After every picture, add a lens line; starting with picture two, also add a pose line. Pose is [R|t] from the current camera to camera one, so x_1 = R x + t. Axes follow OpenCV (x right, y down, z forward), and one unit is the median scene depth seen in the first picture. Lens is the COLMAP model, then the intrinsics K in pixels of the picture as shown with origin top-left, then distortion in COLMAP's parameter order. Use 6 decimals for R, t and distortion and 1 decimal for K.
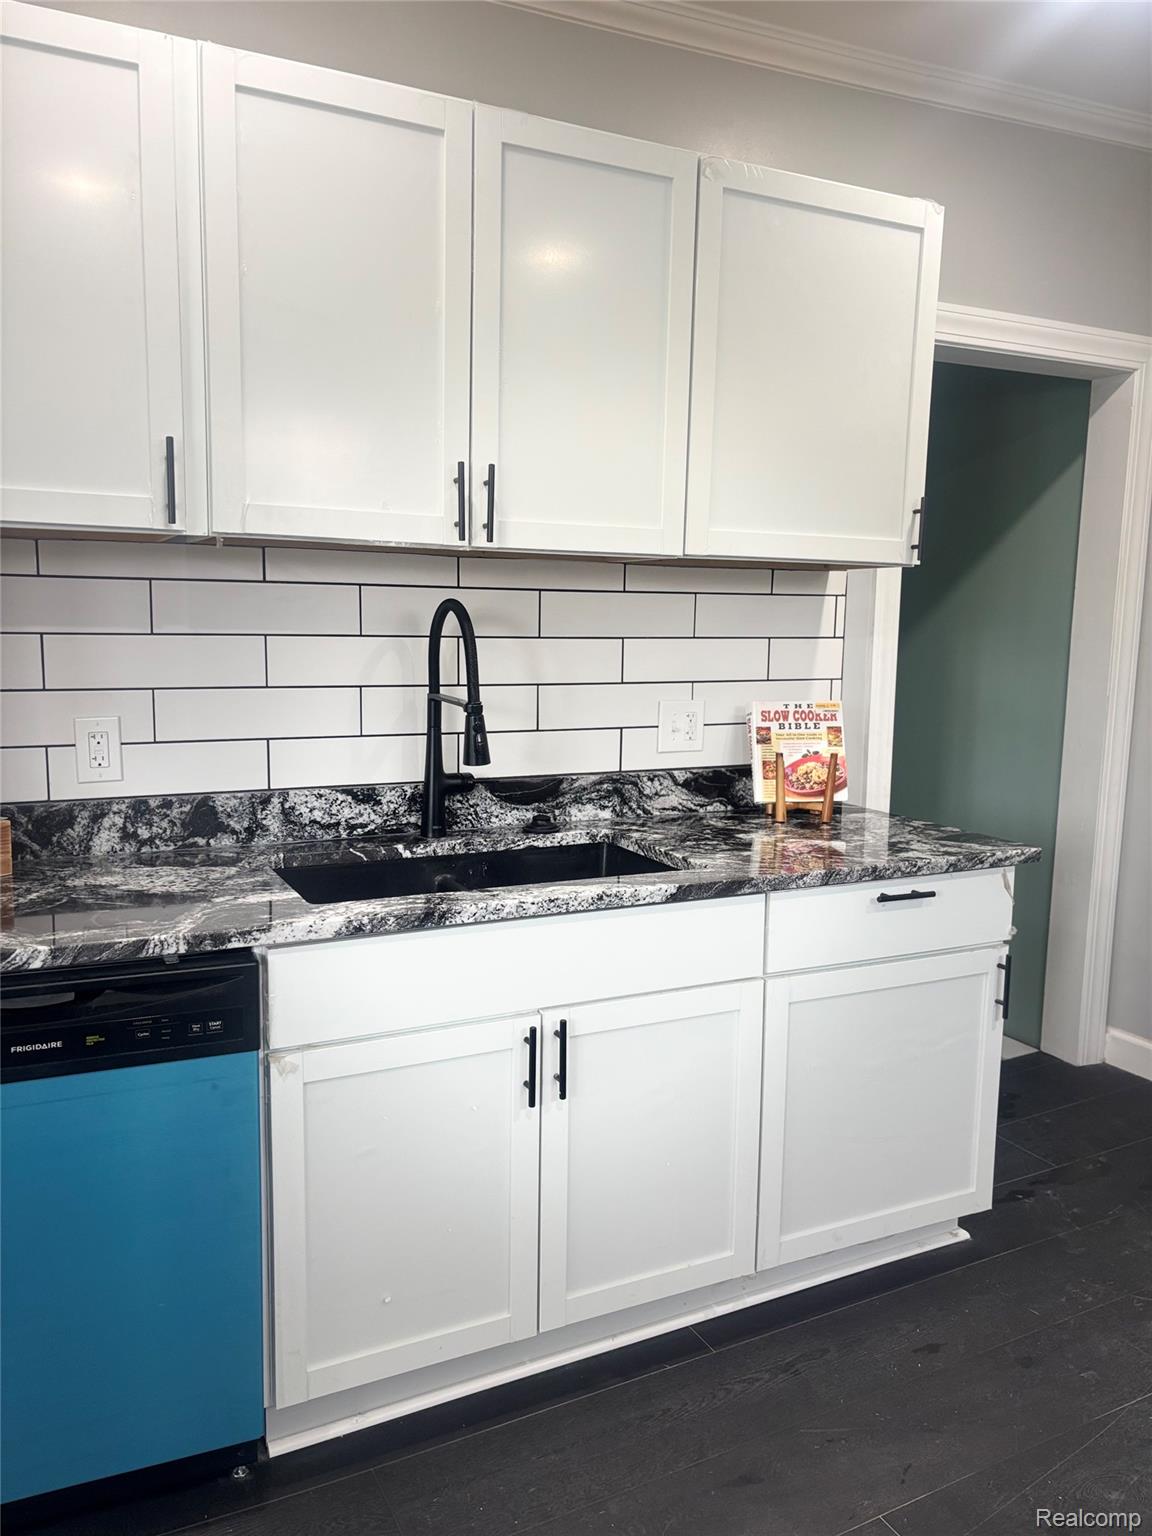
lens RADIAL K [[1139.2, 0, 575.8], [0, 1139.2, 774.9], [0, 0, 1]] dist [0.009793, 0.002602]
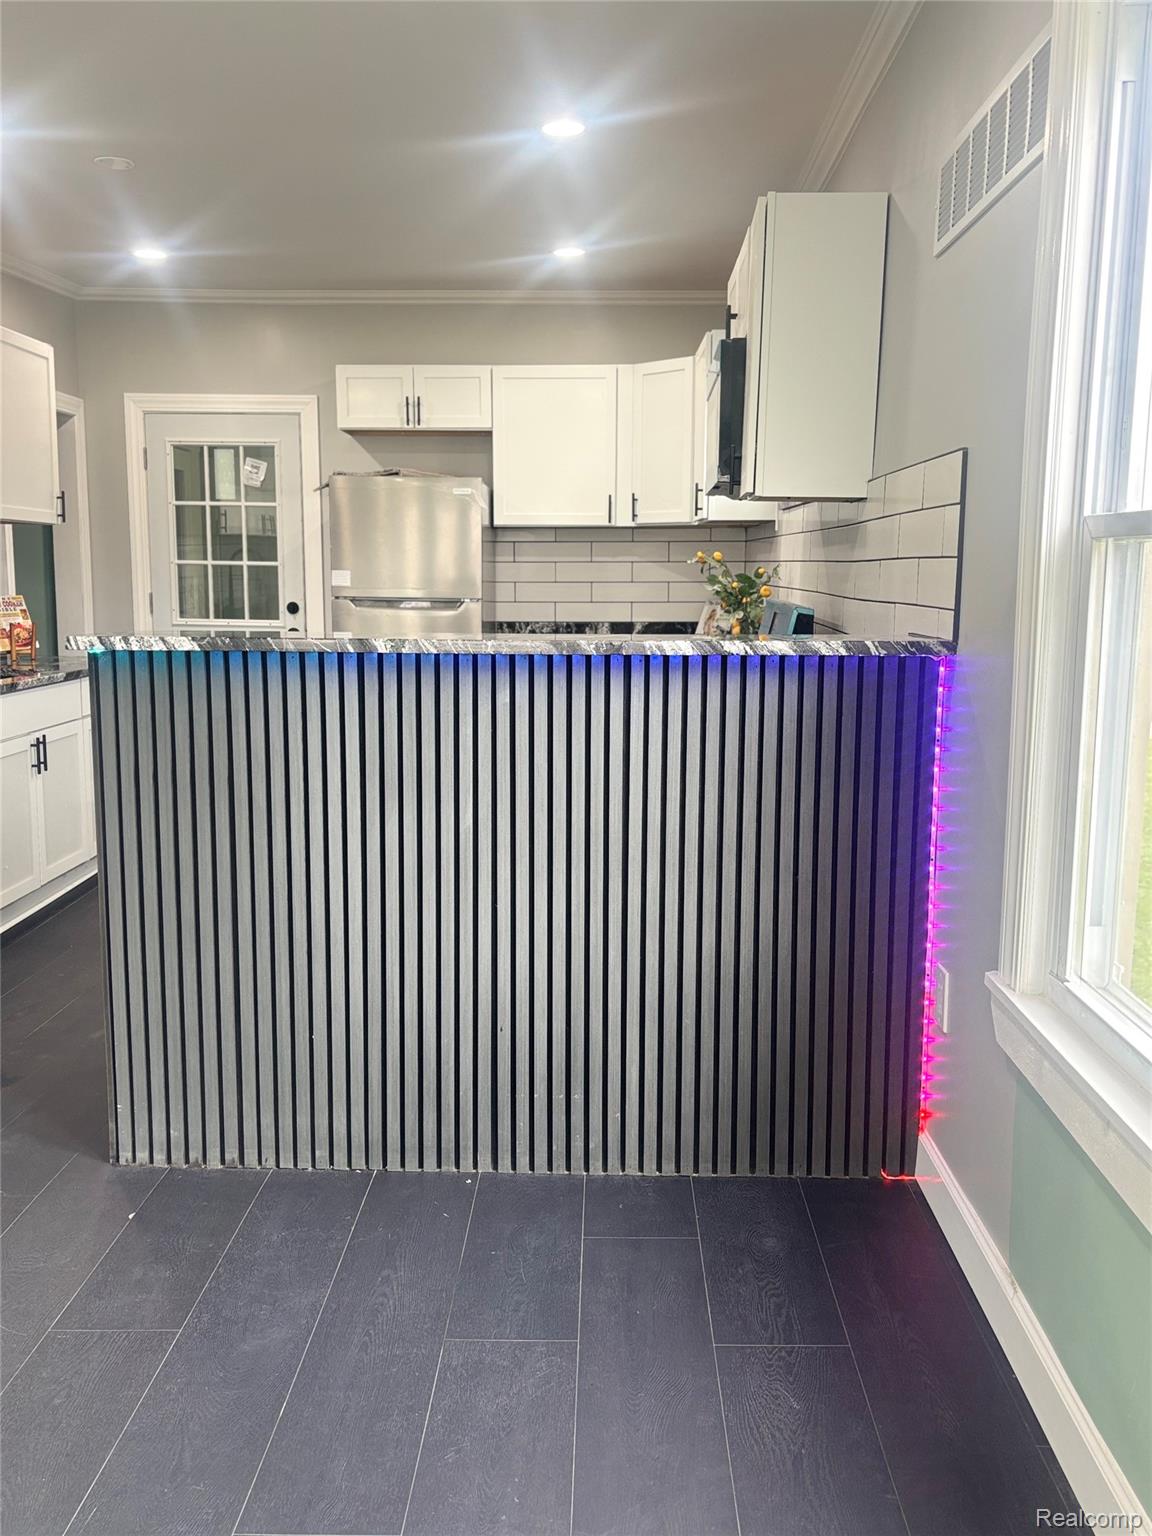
lens RADIAL K [[1347.3, 0, 576.0], [0, 1347.3, 768.0], [0, 0, 1]] dist [-0.000266, -0.000637]
pose [[0.456431, -0.141110, 0.878498, -1.460790], [0.118762, 0.988171, 0.097023, 0.118291], [-0.881797, 0.060048, 0.467790, -0.891735]]
